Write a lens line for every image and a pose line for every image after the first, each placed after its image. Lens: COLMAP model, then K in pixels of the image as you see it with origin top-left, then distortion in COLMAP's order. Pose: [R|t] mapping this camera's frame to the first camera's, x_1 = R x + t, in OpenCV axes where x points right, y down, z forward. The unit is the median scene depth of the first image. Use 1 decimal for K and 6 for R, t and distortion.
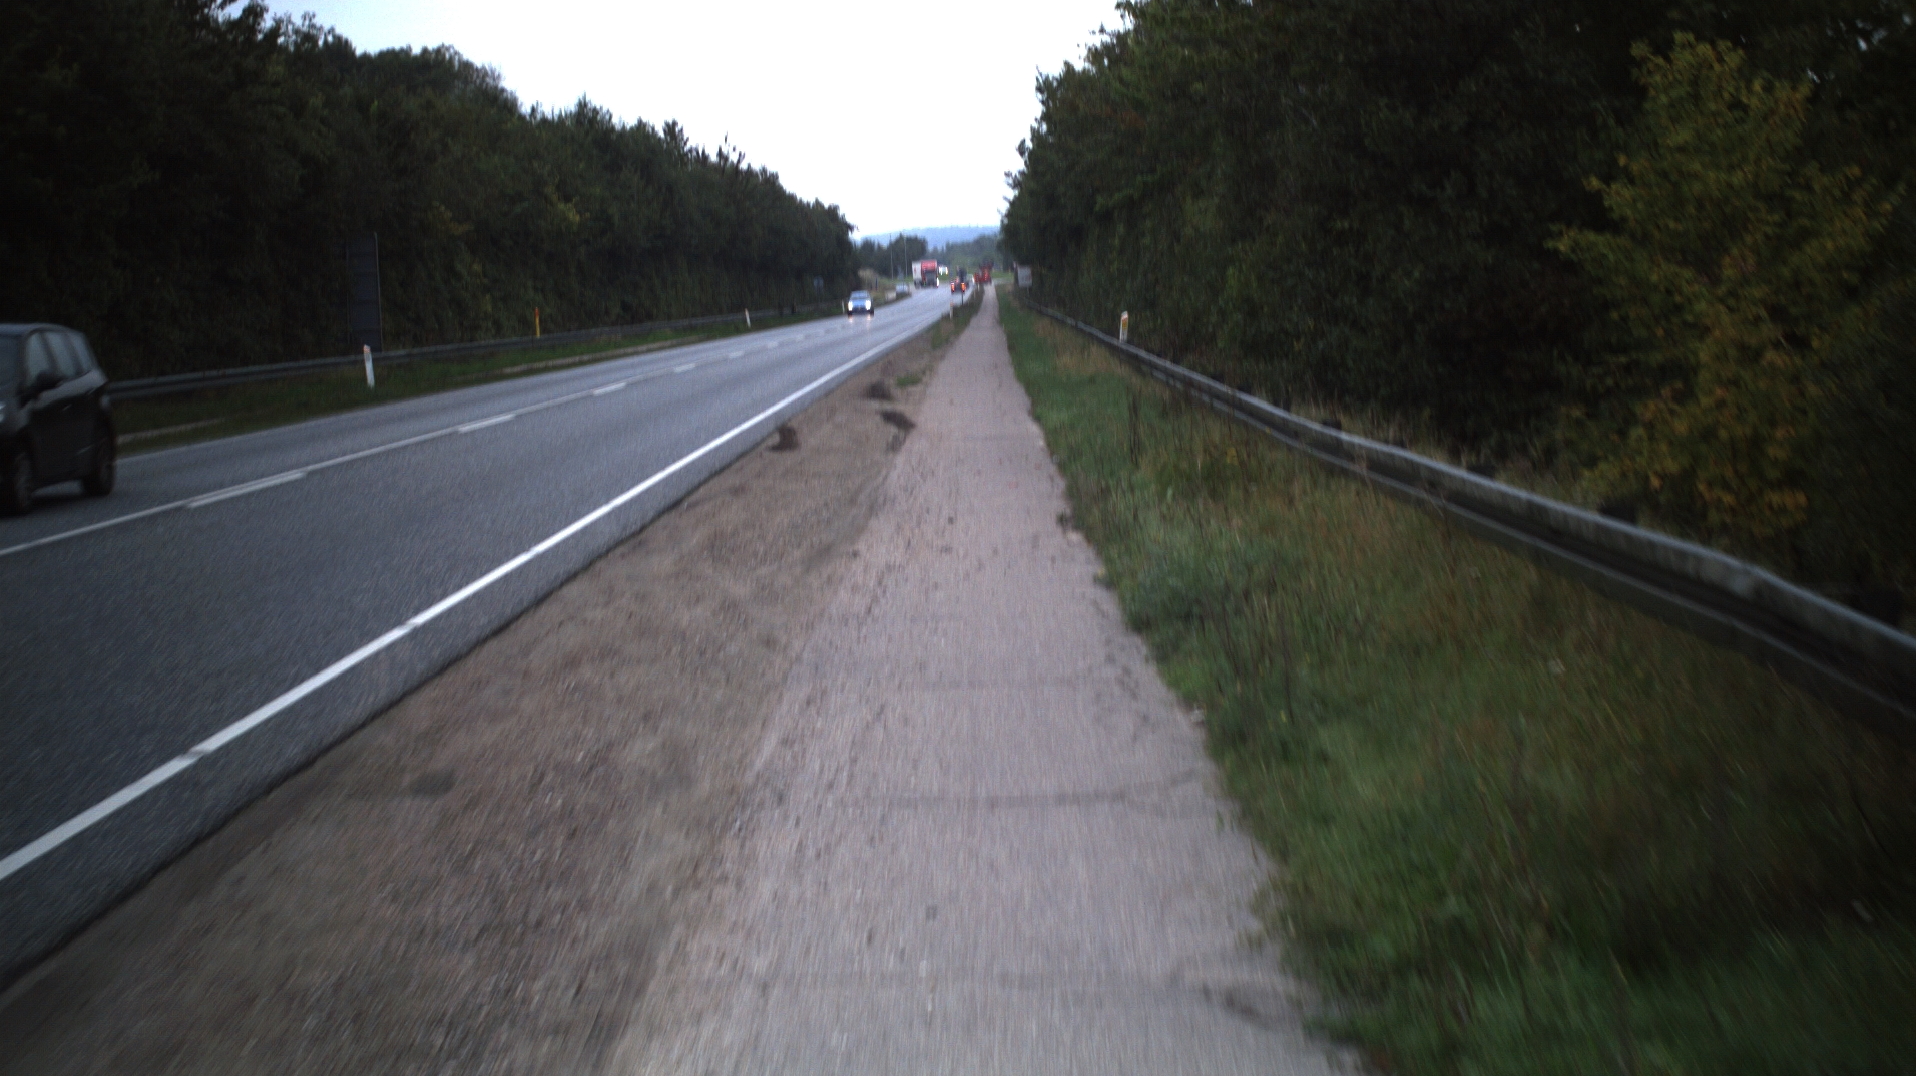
lens RADIAL K [[3096.8, 0, 958.0], [0, 3096.8, 538.0], [0, 0, 1]] dist [-0.216637, -0.055608]
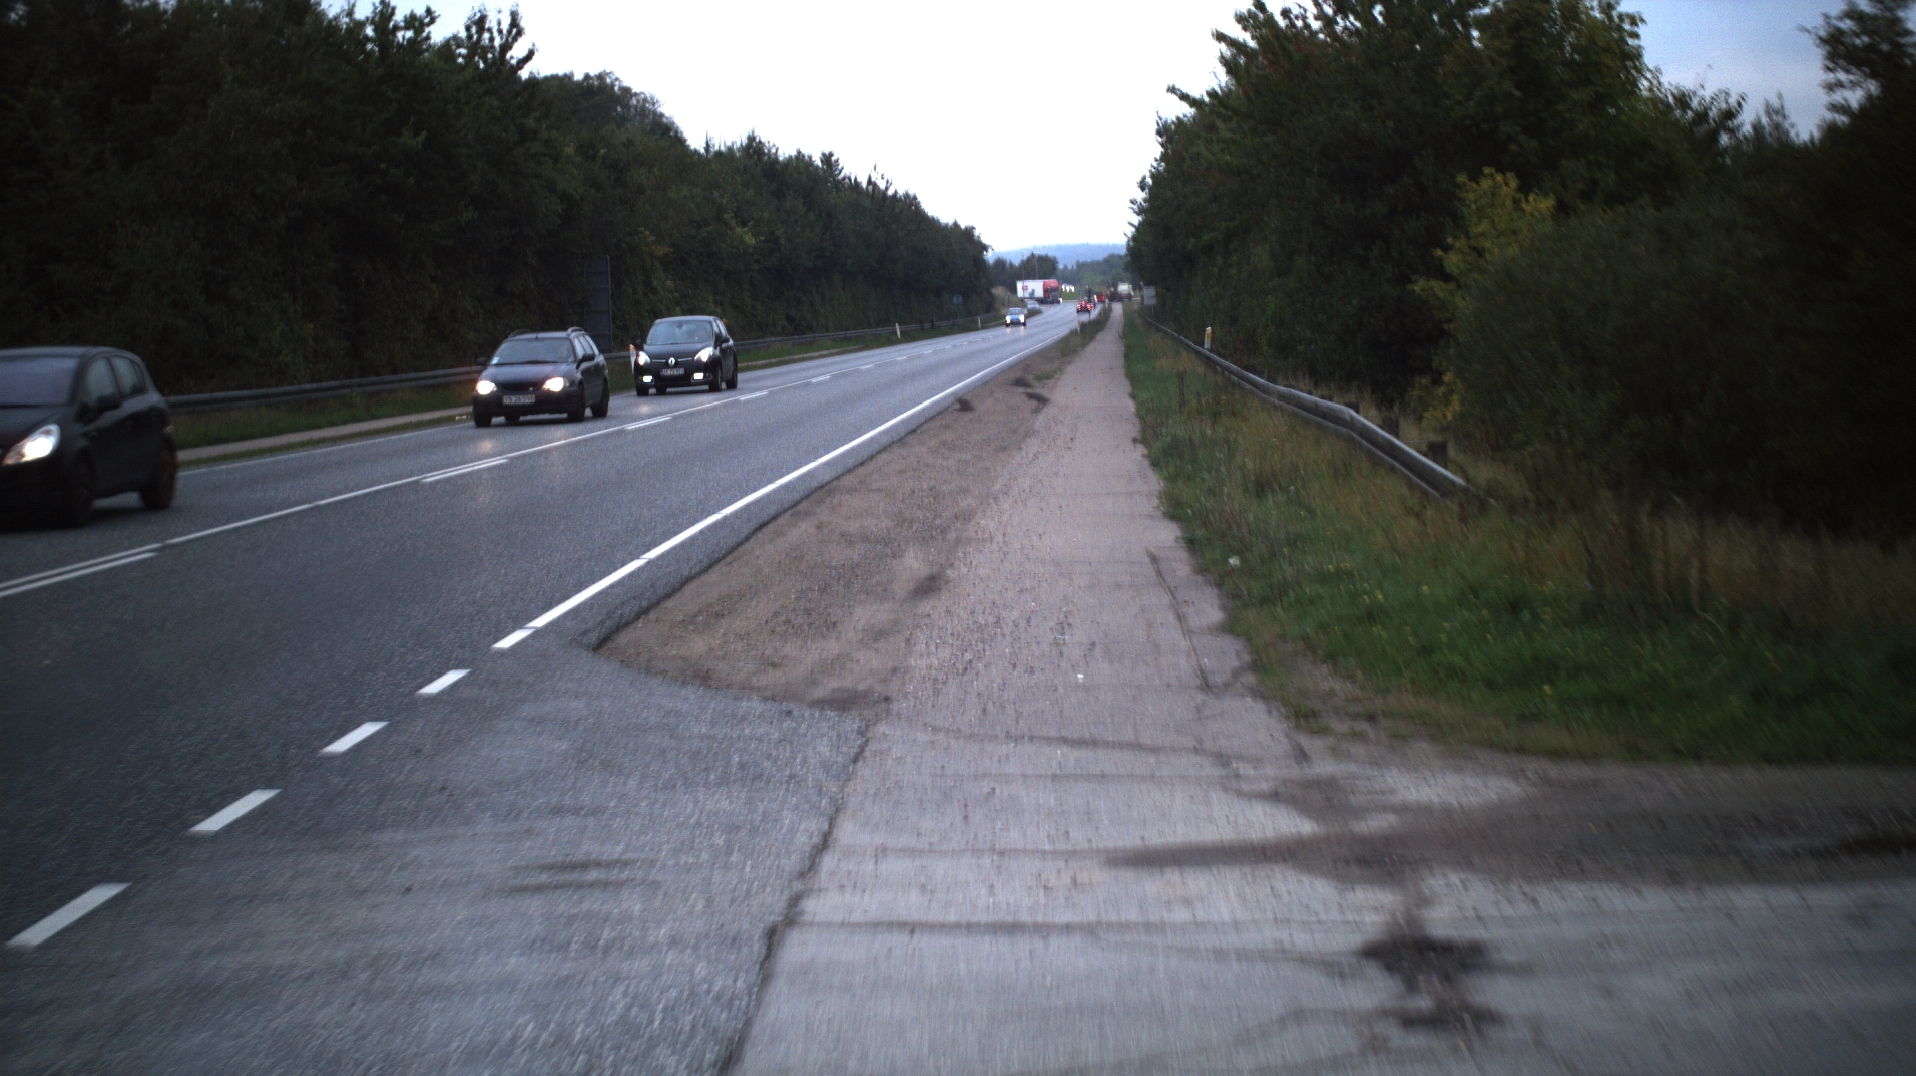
lens RADIAL K [[3096.8, 0, 958.0], [0, 3096.8, 538.0], [0, 0, 1]] dist [-0.216637, -0.055608]
pose [[0.999067, 0.013807, -0.040910, 0.002649], [-0.014029, 0.999888, -0.005140, 0.027563], [0.040834, 0.005709, 0.999150, -0.349834]]
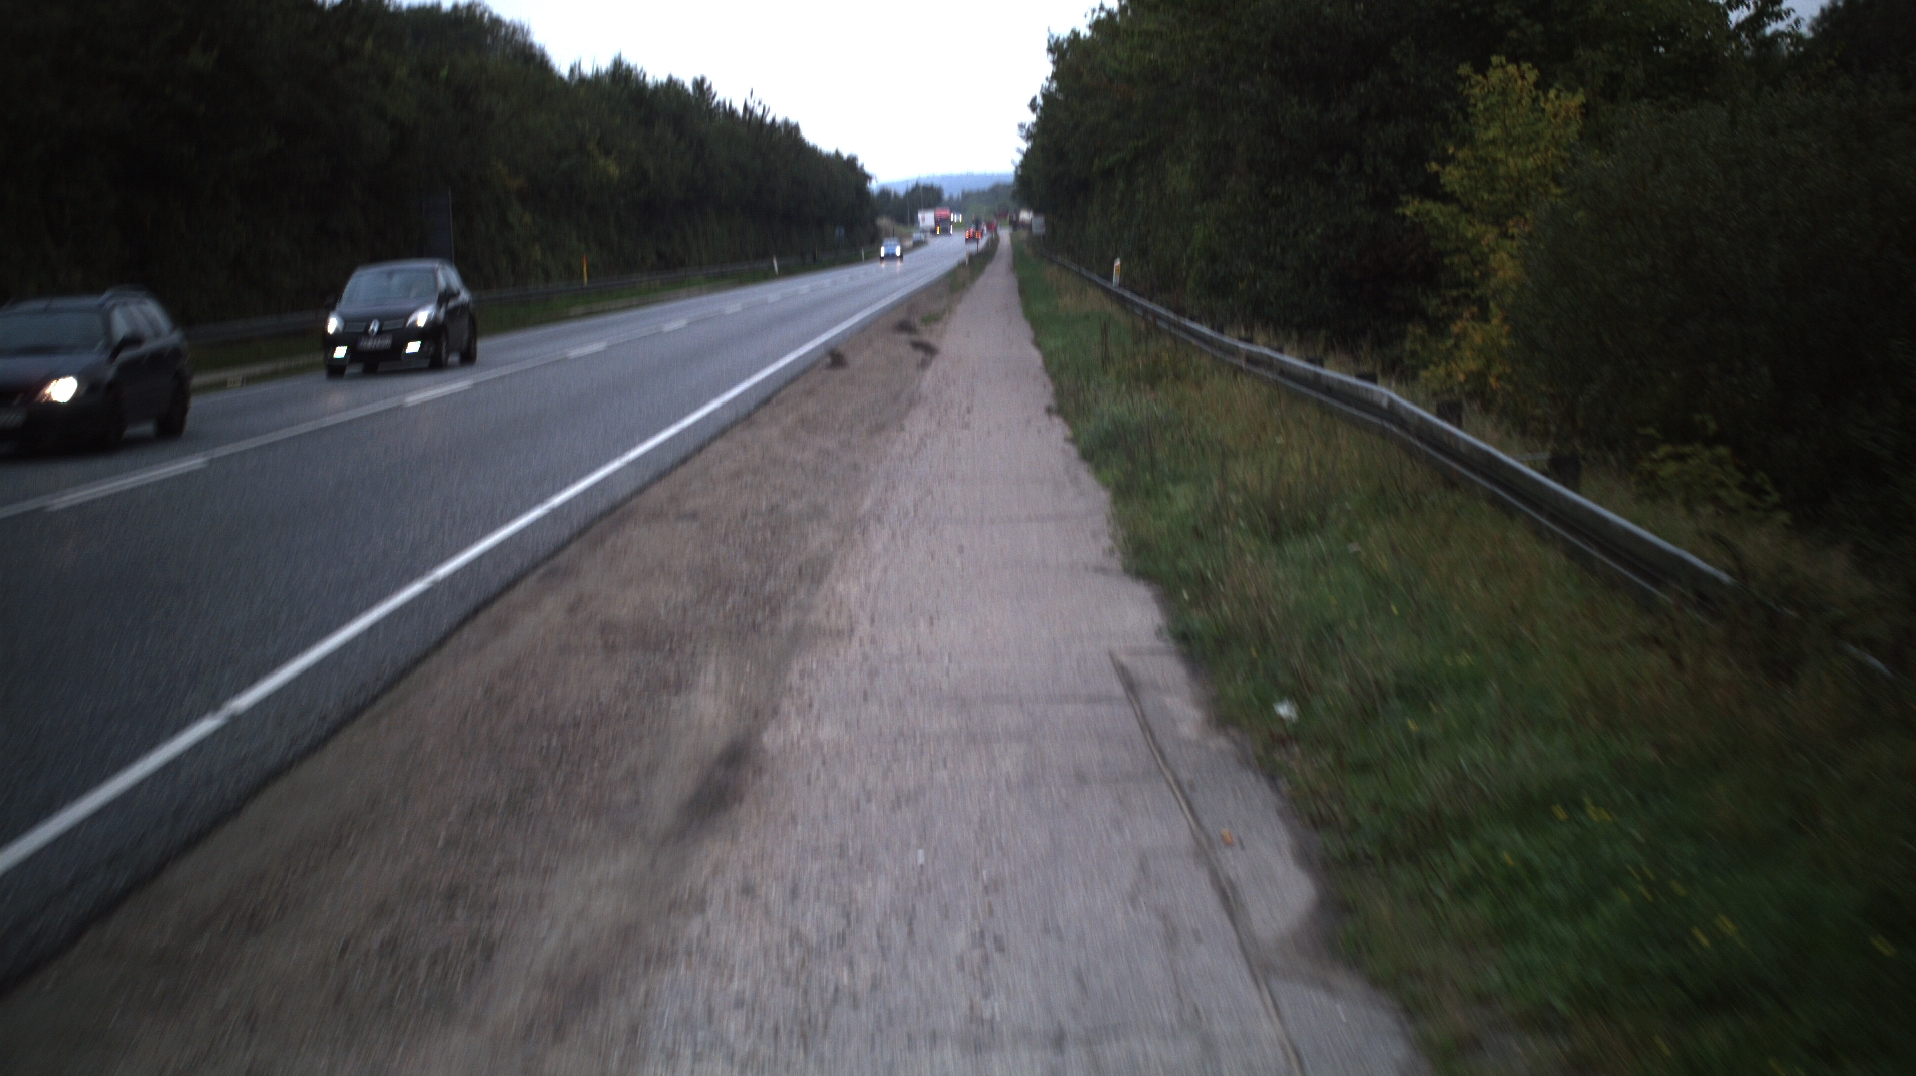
lens RADIAL K [[3096.8, 0, 958.0], [0, 3096.8, 538.0], [0, 0, 1]] dist [-0.216637, -0.055608]
pose [[0.999987, -0.000778, -0.005068, -0.000041], [0.000864, 0.999855, 0.016997, 0.012679], [0.005054, -0.017002, 0.999843, -0.174550]]
